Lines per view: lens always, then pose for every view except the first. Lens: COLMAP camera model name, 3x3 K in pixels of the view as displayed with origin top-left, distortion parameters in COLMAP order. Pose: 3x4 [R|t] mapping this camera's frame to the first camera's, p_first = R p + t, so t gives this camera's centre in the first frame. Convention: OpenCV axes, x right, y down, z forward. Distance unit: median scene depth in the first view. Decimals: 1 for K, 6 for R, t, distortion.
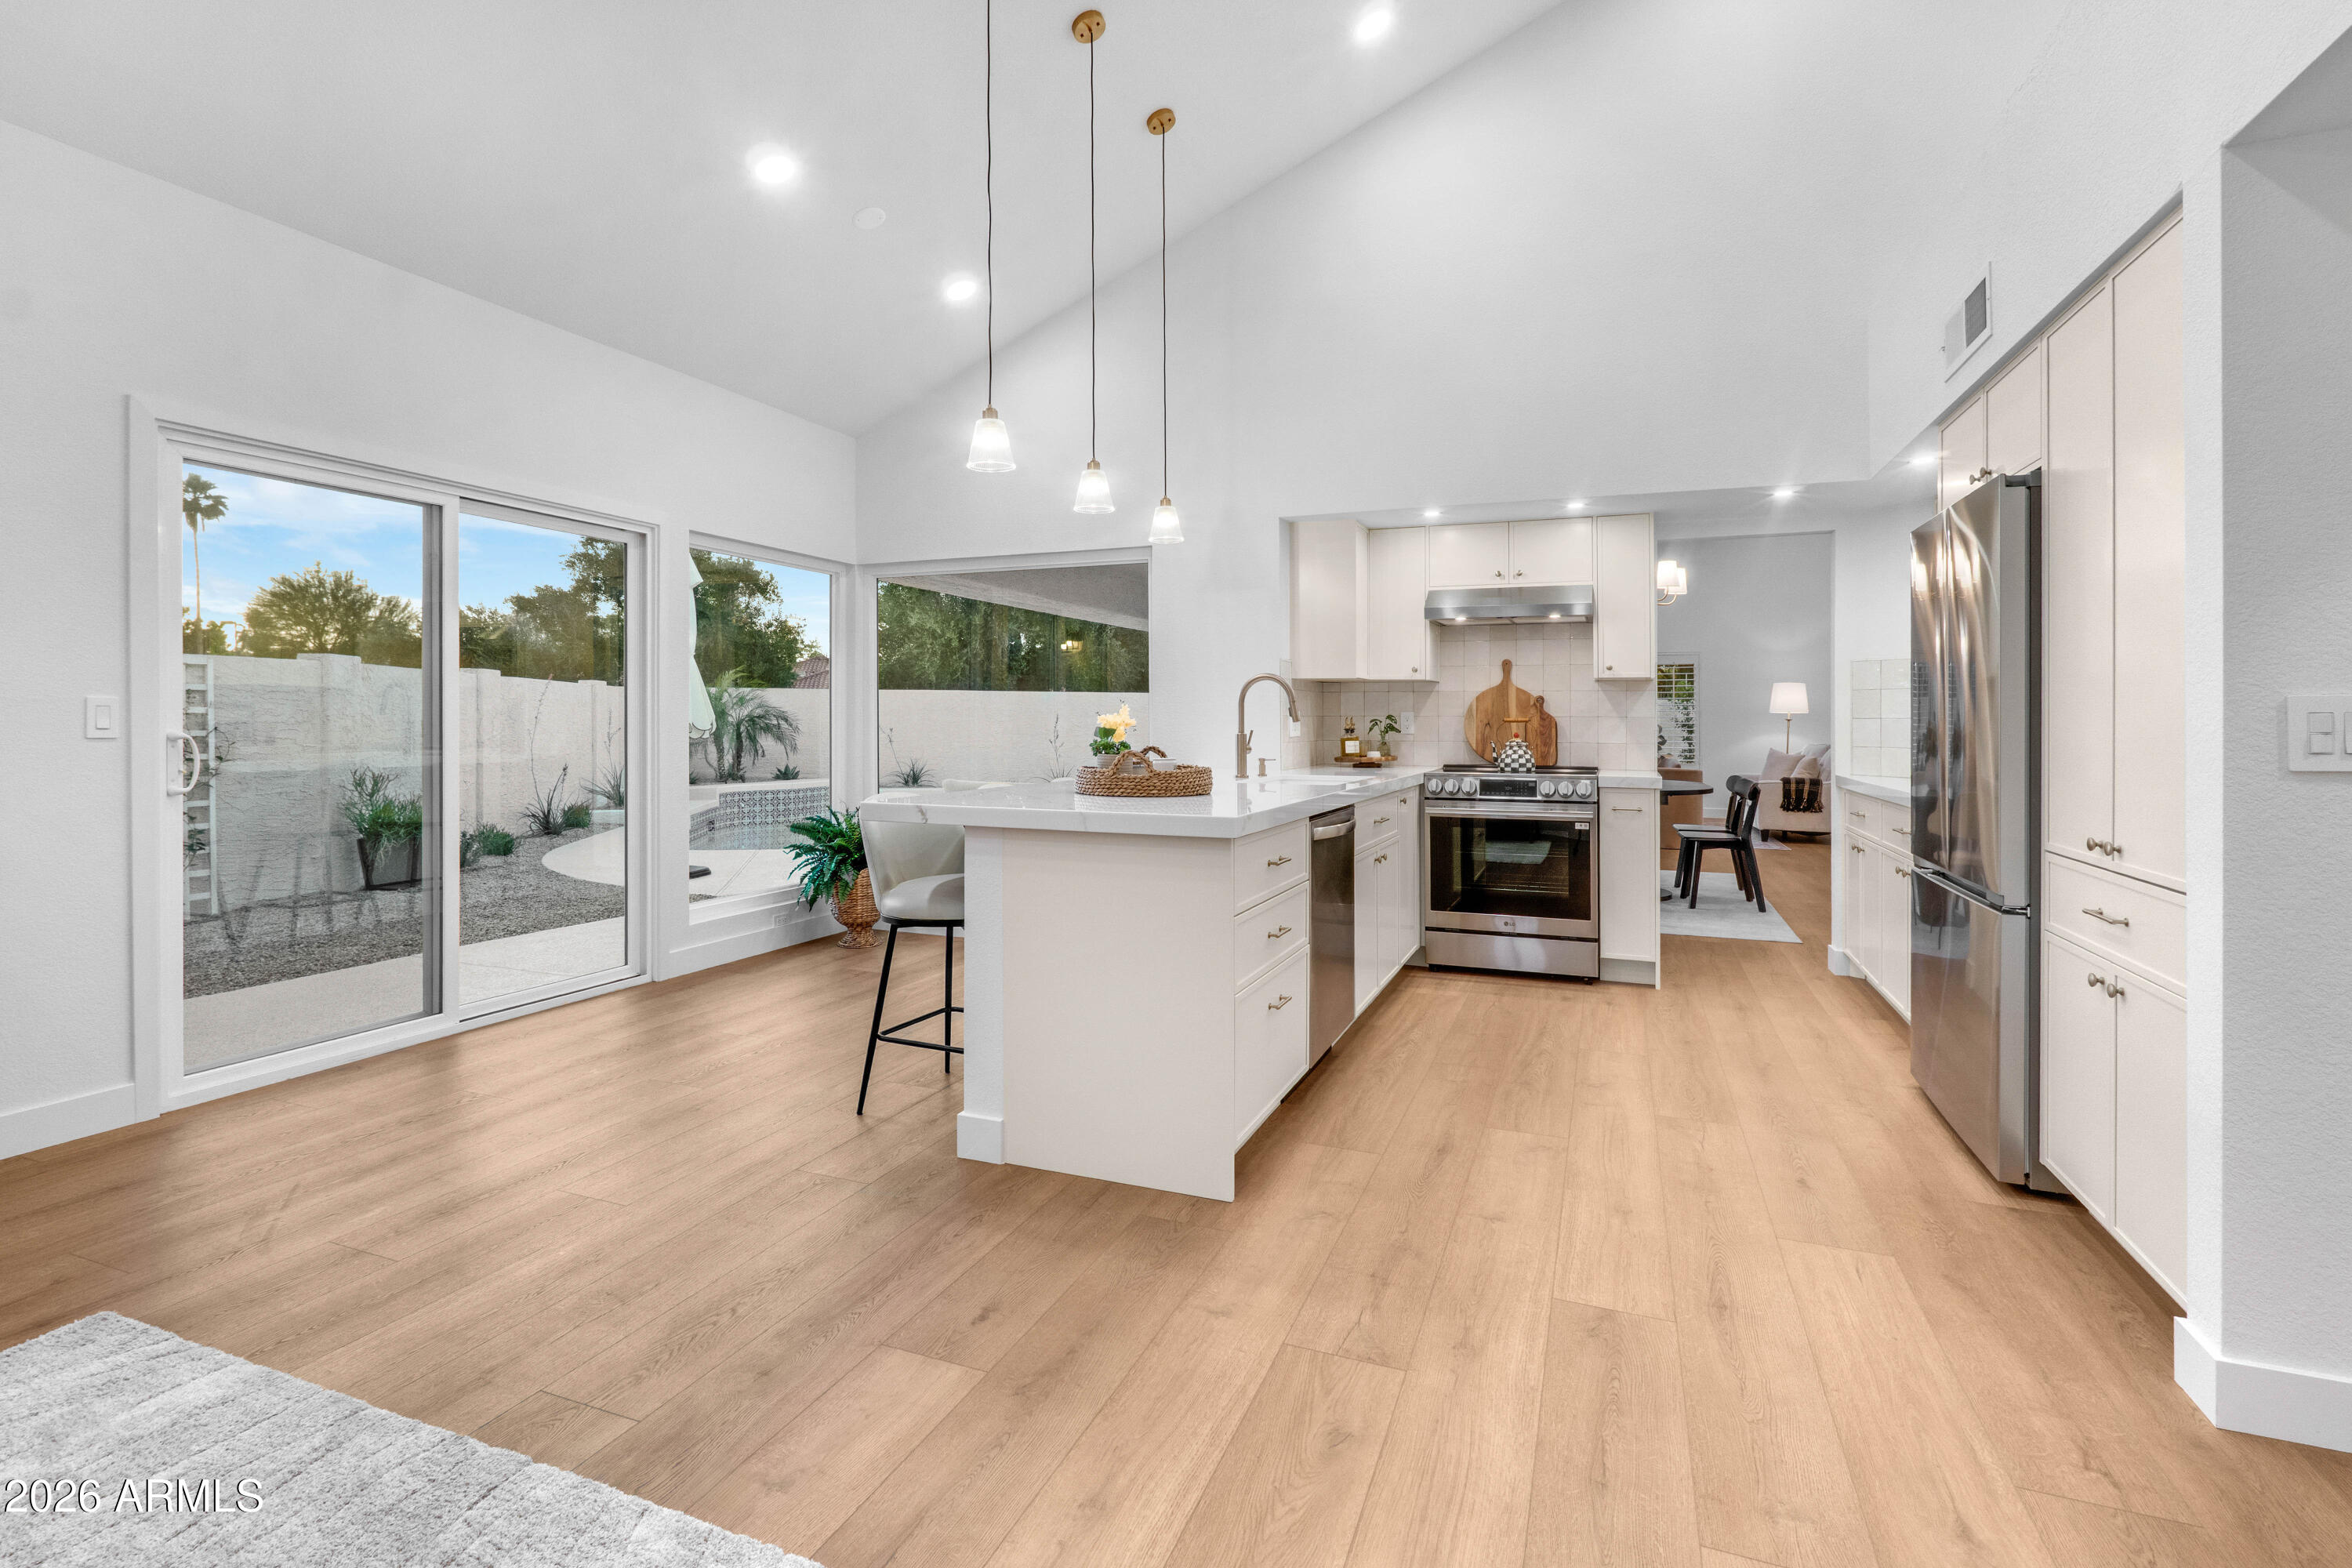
lens RADIAL K [[1096.0, 0, 1174.3], [0, 1096.0, 723.0], [0, 0, 1]] dist [-0.002557, 0.000021]
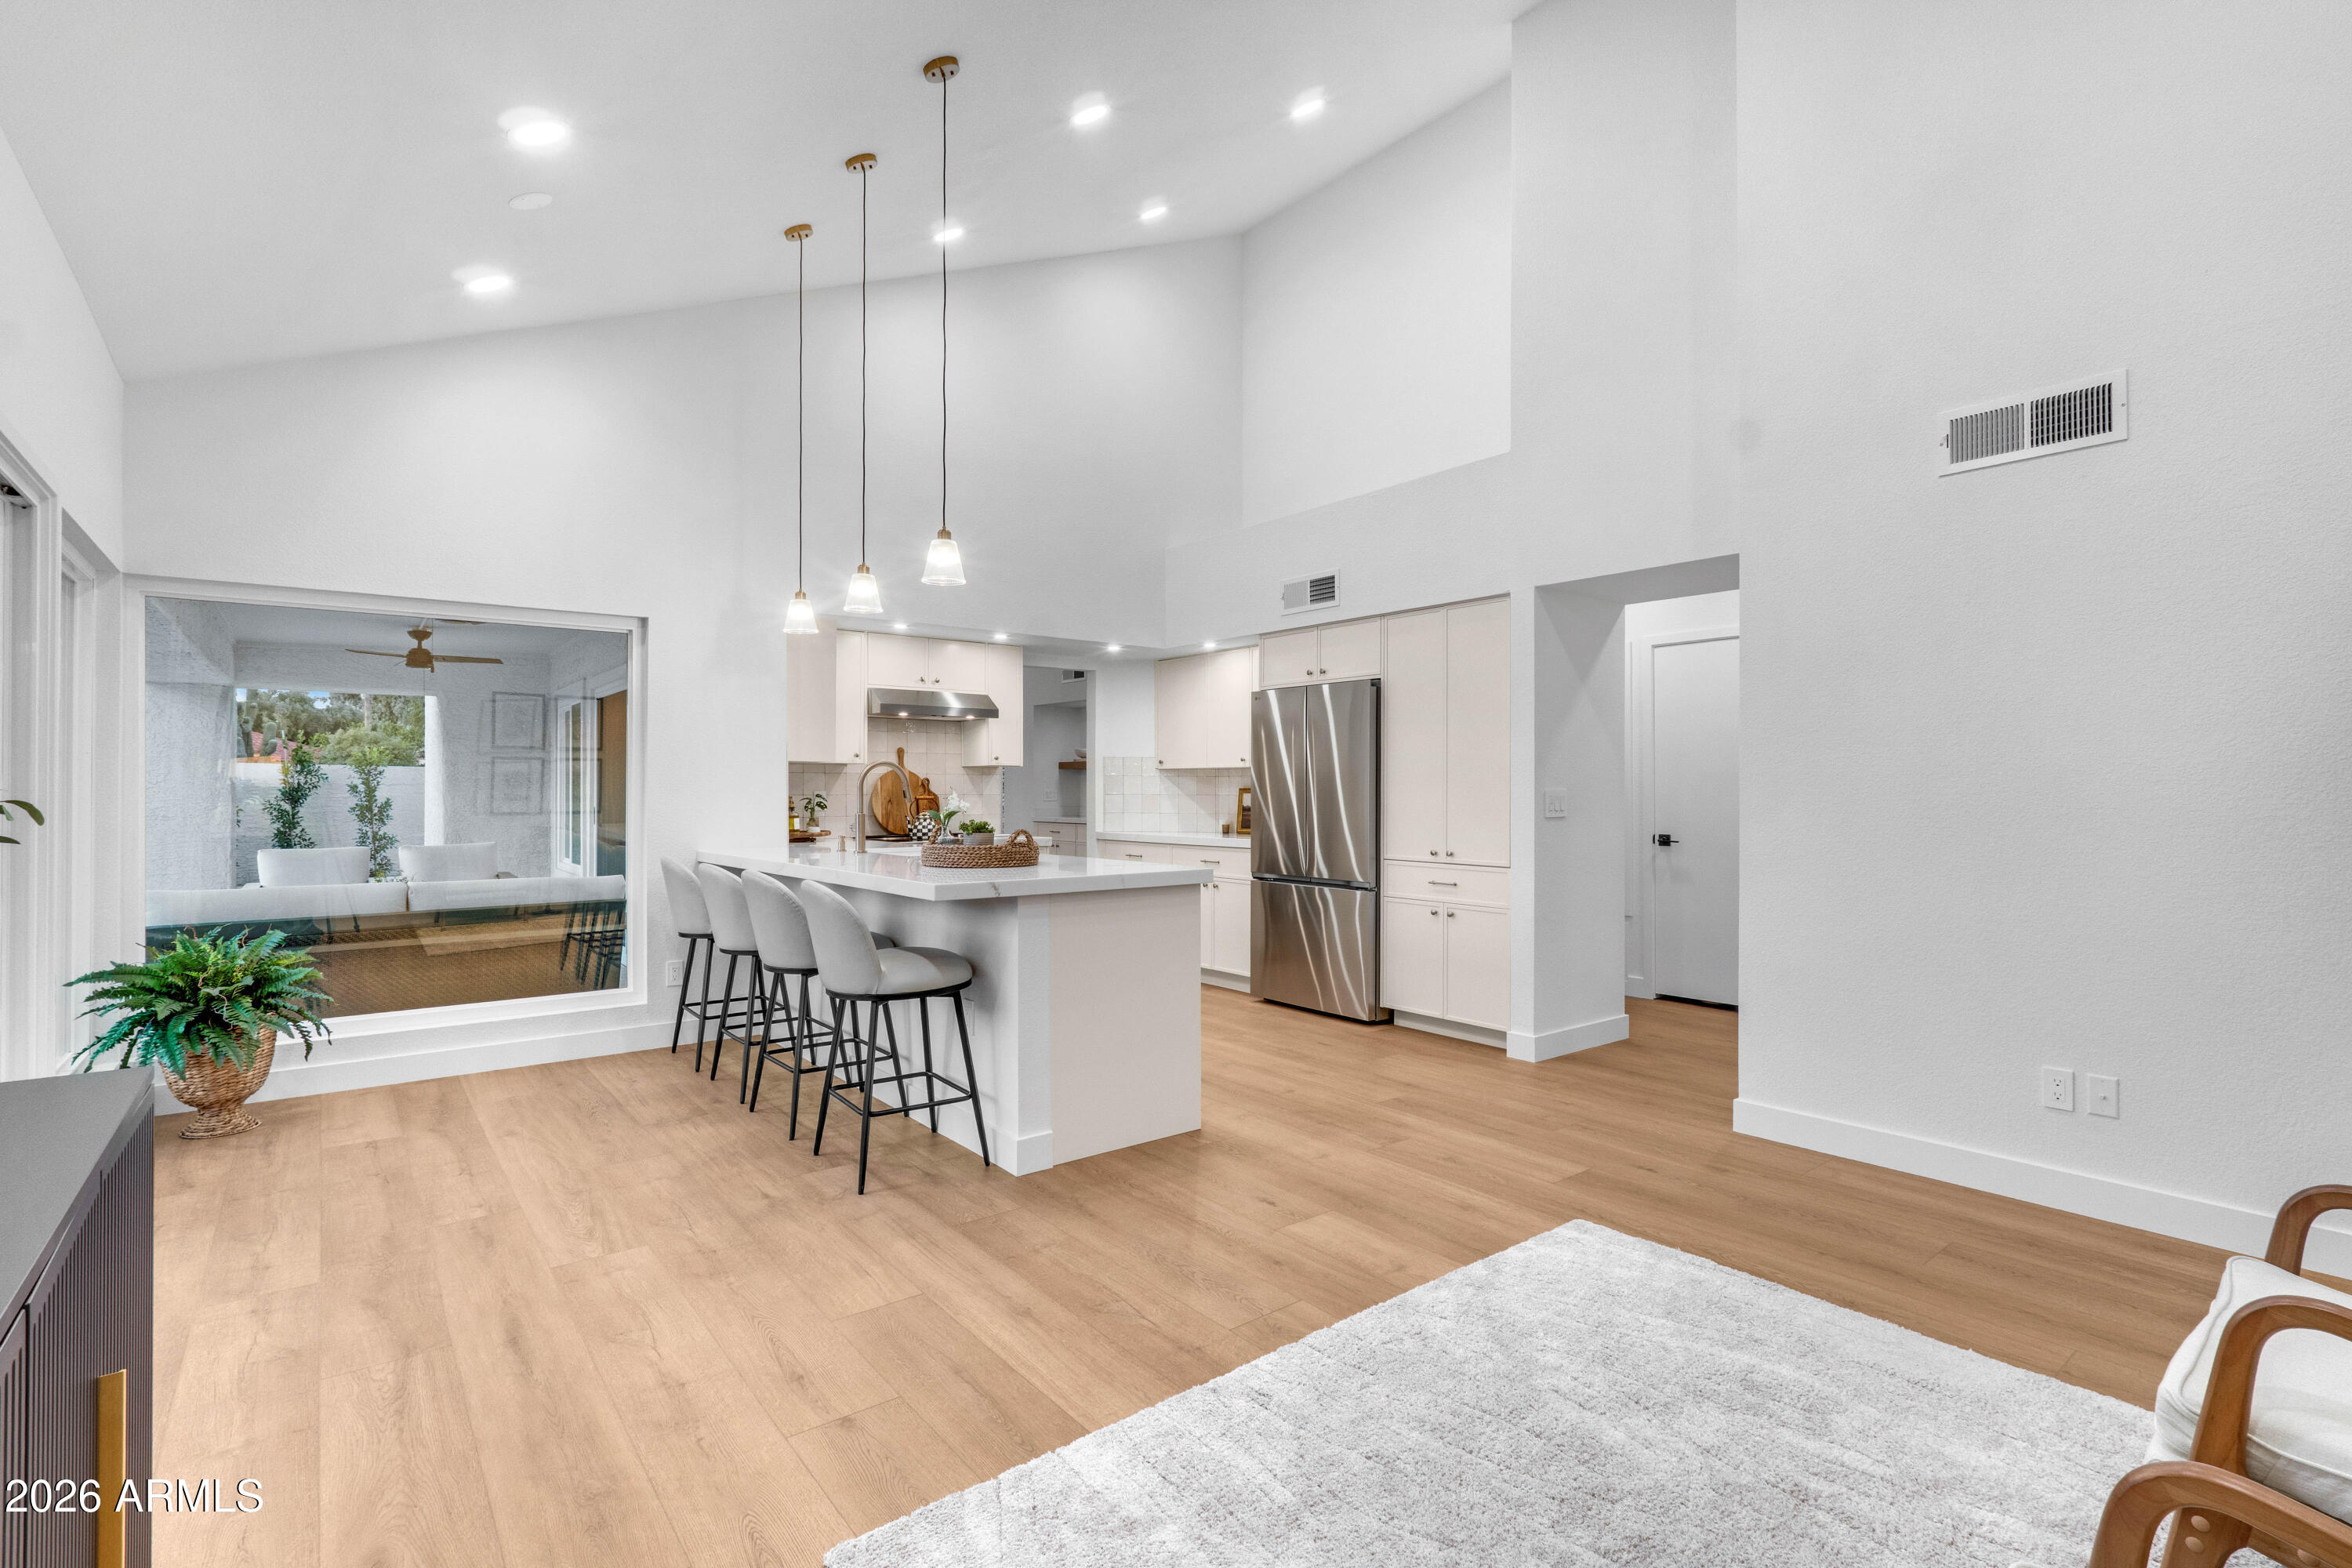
lens RADIAL K [[1092.2, 0, 1176.0], [0, 1092.2, 784.0], [0, 0, 1]] dist [-0.001157, -0.000058]
pose [[0.495536, 0.001770, 0.868586, -1.414899], [0.004306, 0.999981, -0.004494, -0.025559], [-0.868577, 0.005967, 0.495519, 0.333710]]
